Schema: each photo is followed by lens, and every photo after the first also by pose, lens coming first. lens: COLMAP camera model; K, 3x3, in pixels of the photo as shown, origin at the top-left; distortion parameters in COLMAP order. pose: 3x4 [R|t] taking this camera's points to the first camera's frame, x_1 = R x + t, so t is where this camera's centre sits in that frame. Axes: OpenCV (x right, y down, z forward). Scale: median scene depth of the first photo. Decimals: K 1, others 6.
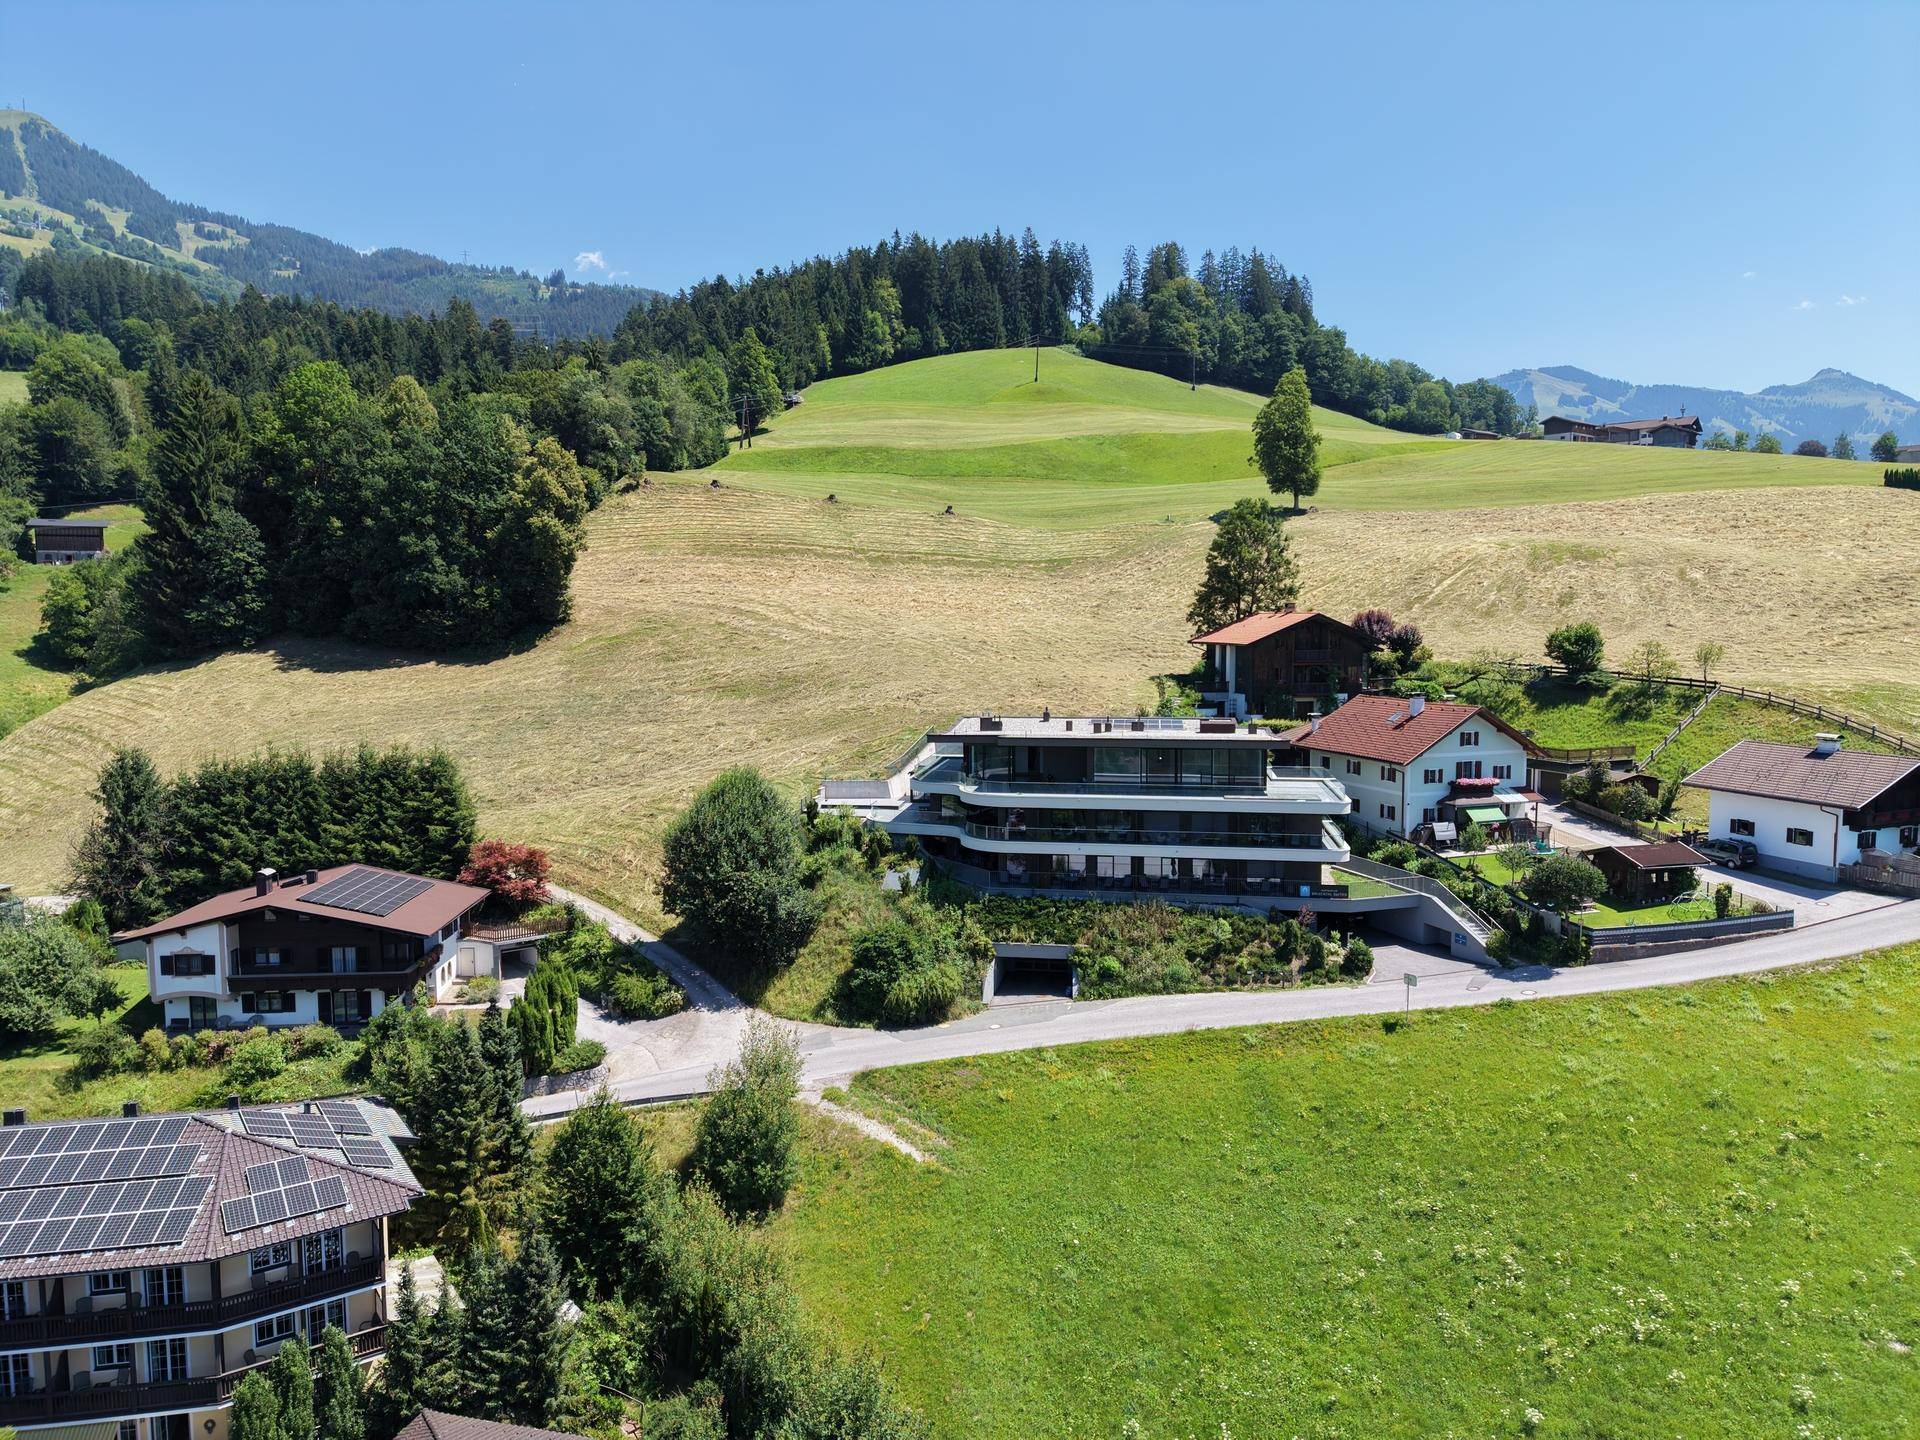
lens RADIAL K [[1320.4, 0, 960.0], [0, 1320.4, 720.0], [0, 0, 1]] dist [-0.002876, -0.003582]
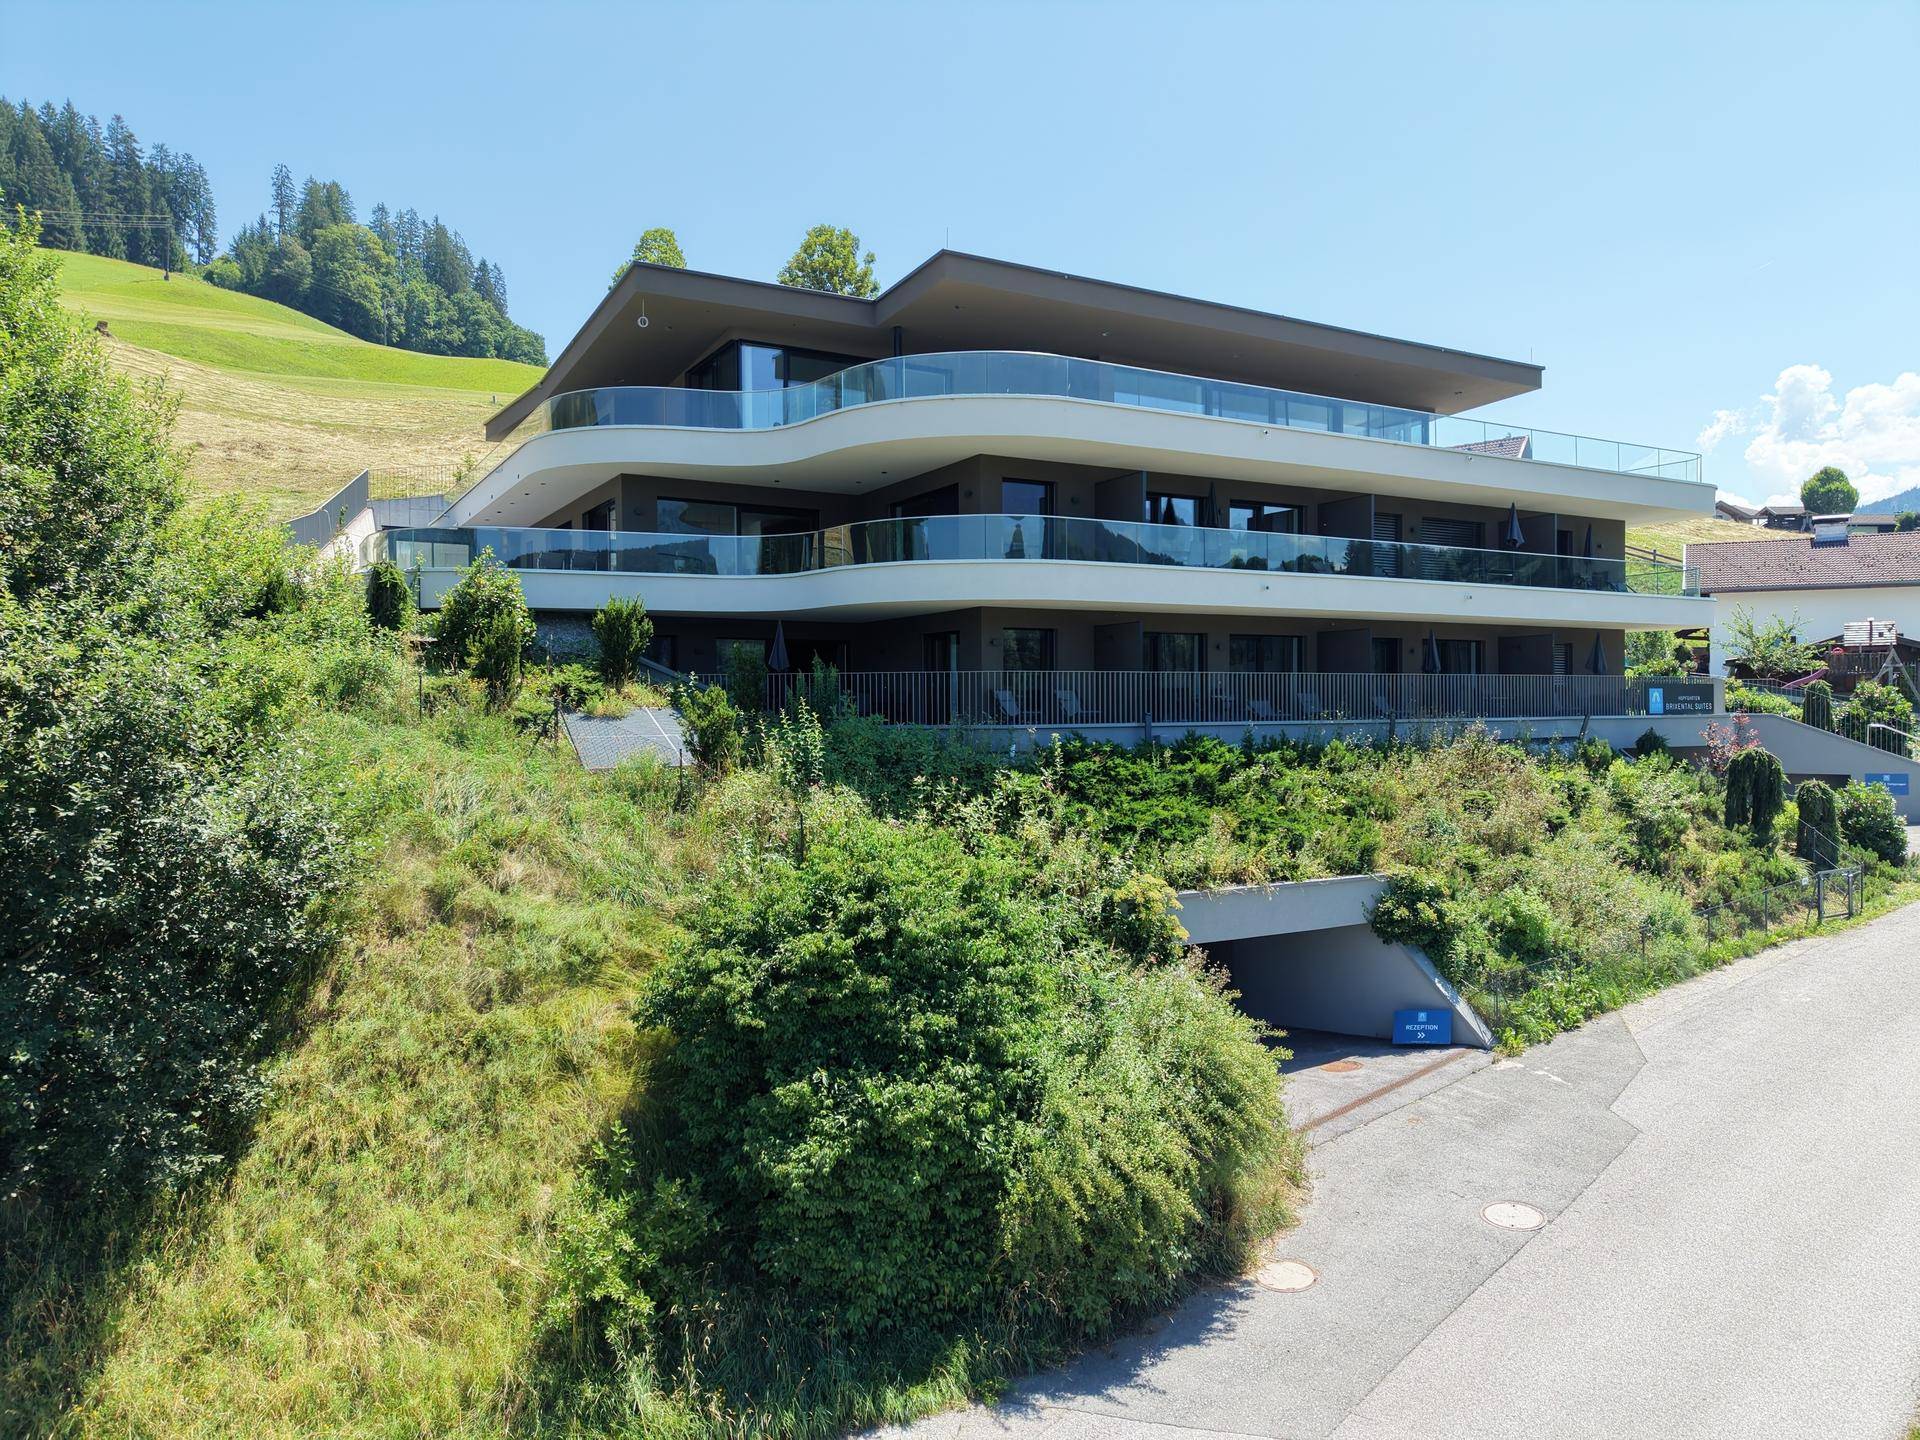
lens RADIAL K [[1320.4, 0, 960.0], [0, 1320.4, 720.0], [0, 0, 1]] dist [-0.002876, -0.003582]
pose [[0.783422, -0.007768, 0.621442, -0.038662], [0.062498, 0.995838, -0.066340, 0.034812], [-0.618340, 0.090811, 0.780646, 0.191611]]
